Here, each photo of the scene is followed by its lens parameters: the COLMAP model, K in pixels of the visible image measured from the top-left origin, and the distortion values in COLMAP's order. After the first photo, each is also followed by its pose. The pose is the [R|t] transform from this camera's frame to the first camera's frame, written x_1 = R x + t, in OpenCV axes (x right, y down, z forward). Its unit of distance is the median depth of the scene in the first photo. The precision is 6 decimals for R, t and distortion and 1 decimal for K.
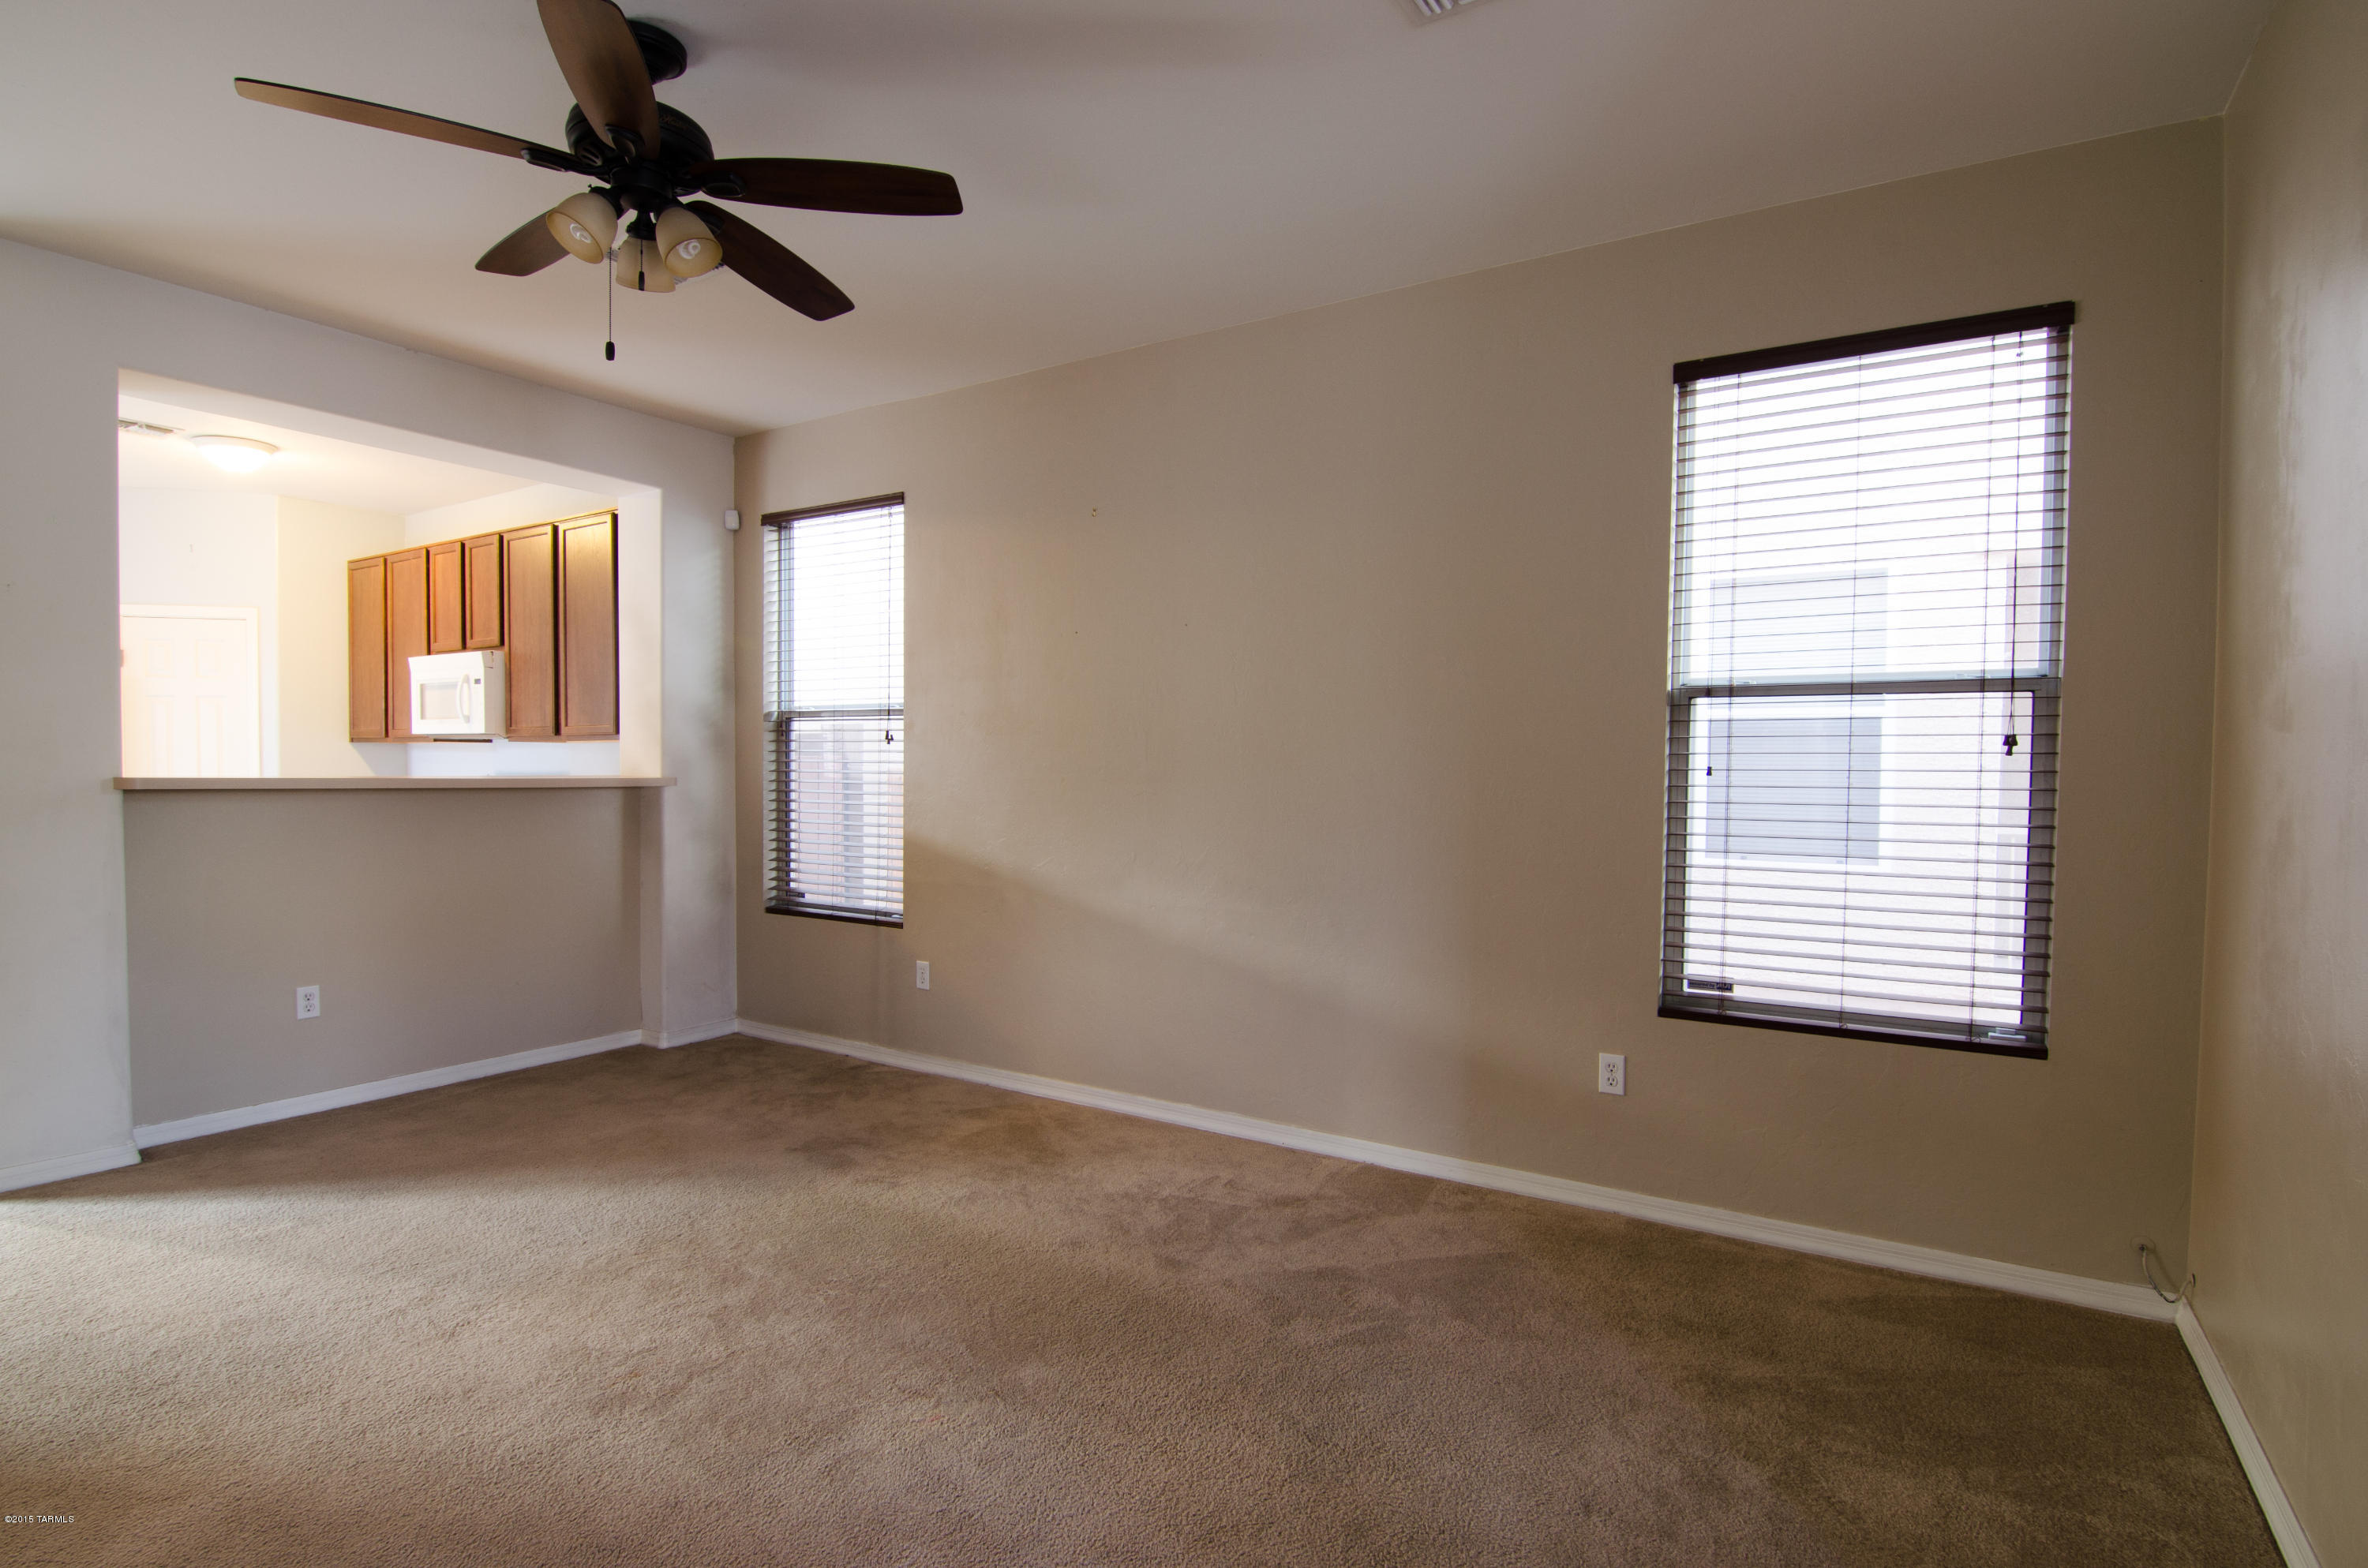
lens RADIAL K [[1170.5, 0, 1184.7], [0, 1170.5, 803.6], [0, 0, 1]] dist [-0.001946, -0.013568]
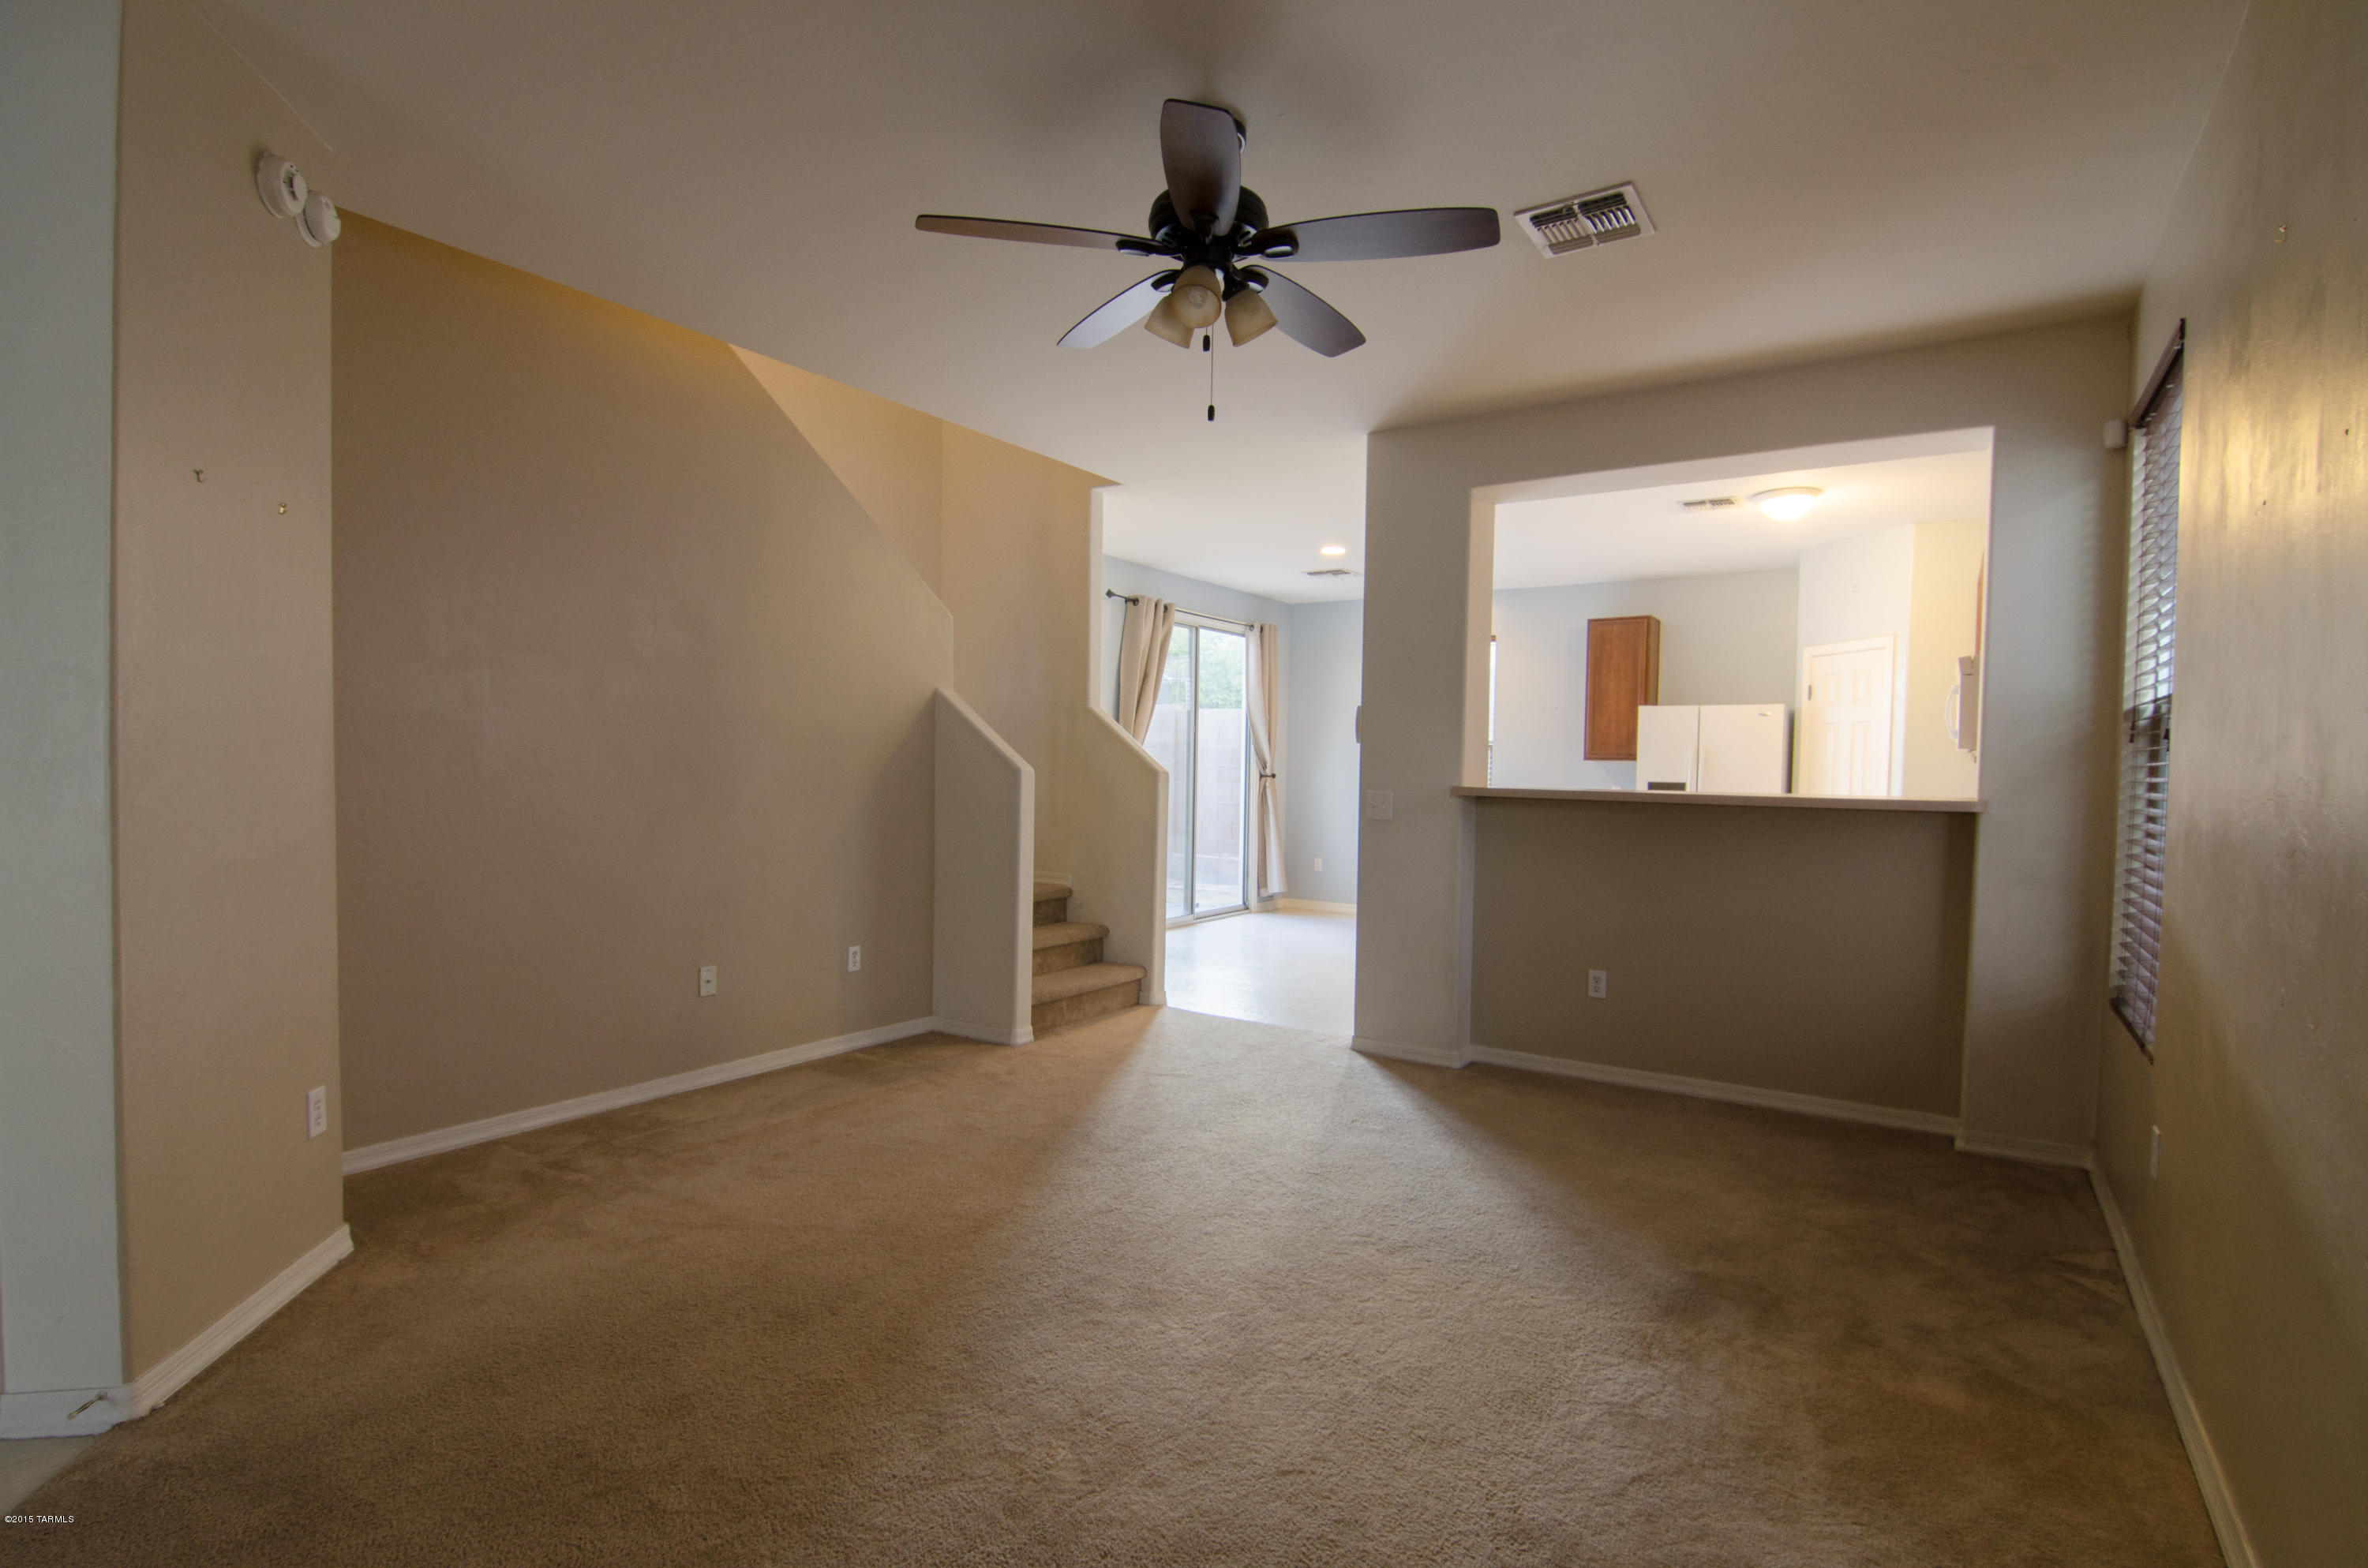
lens RADIAL K [[1135.3, 0, 1191.2], [0, 1135.3, 808.1], [0, 0, 1]] dist [-0.001653, -0.008655]
pose [[-0.022449, 0.026585, -0.999394, 0.440092], [-0.048724, 0.998429, 0.027654, -0.019041], [0.998560, 0.049315, -0.021119, 0.702899]]
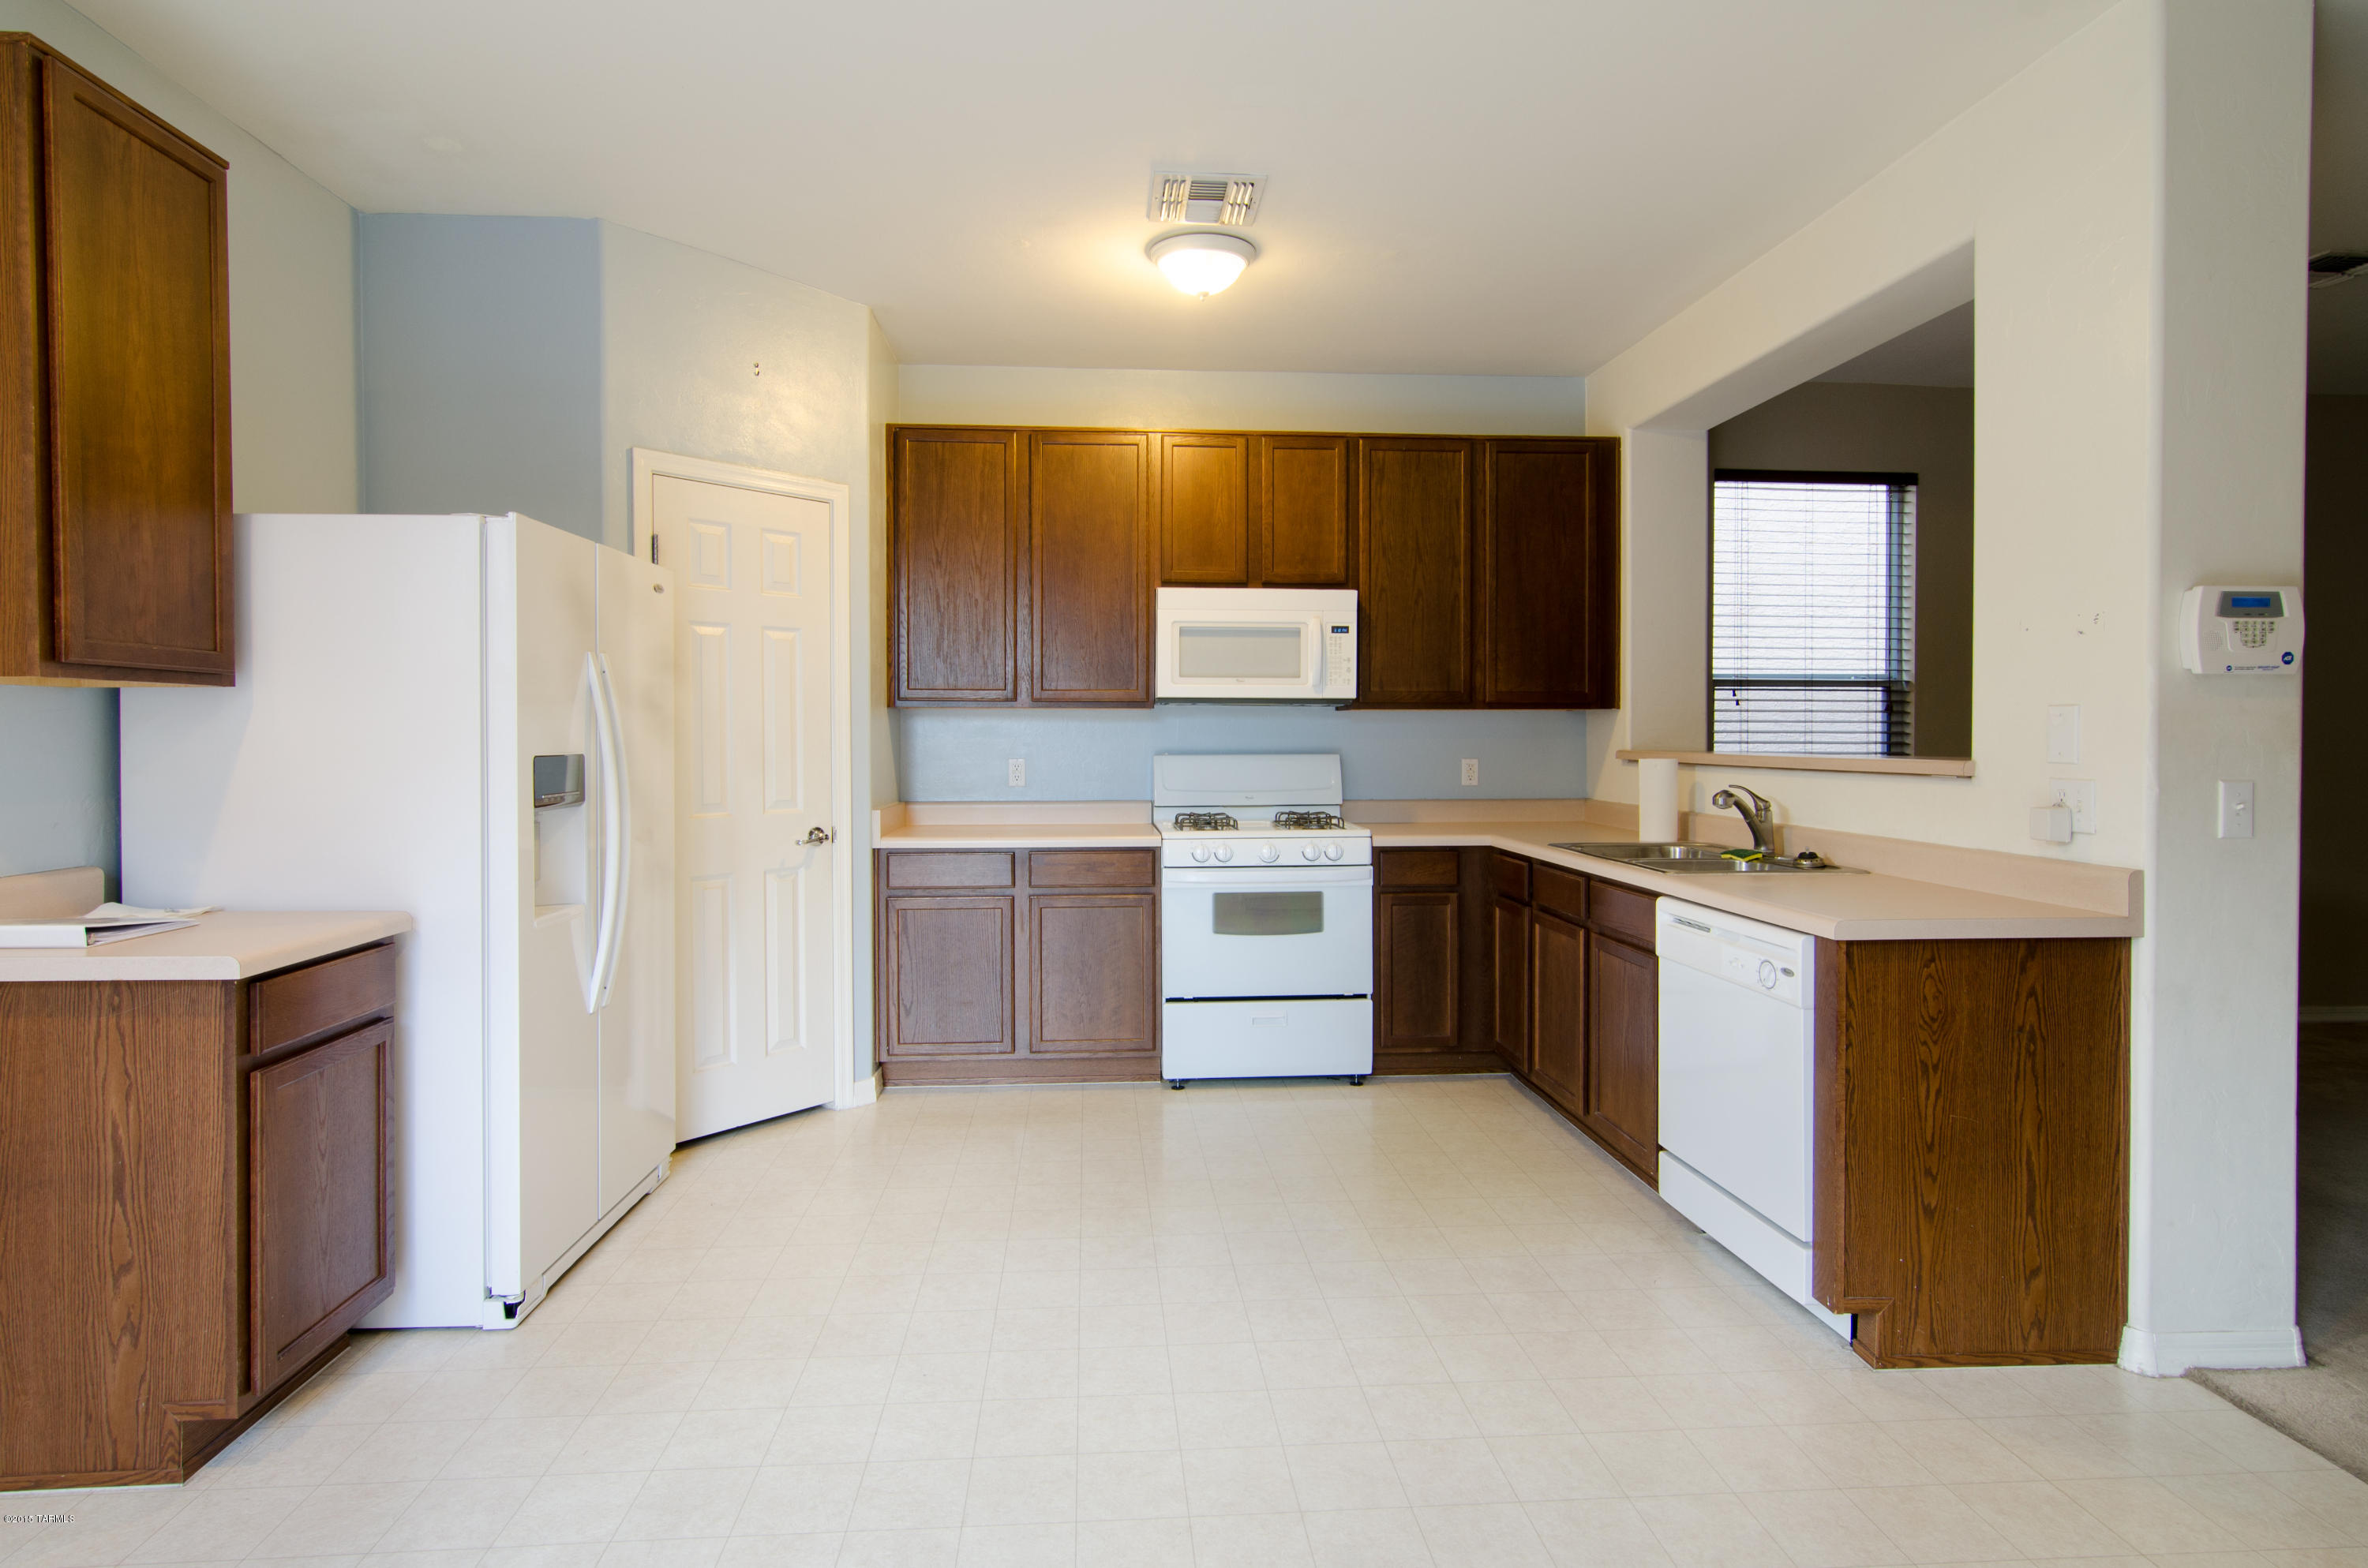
lens RADIAL K [[1183.8, 0, 1186.4], [0, 1183.8, 739.0], [0, 0, 1]] dist [0.005092, 0.000753]
pose [[0.798371, -0.010137, 0.602081, -1.843167], [0.025101, 0.999549, -0.016455, -0.038250], [-0.601643, 0.028250, 0.798266, 0.730388]]
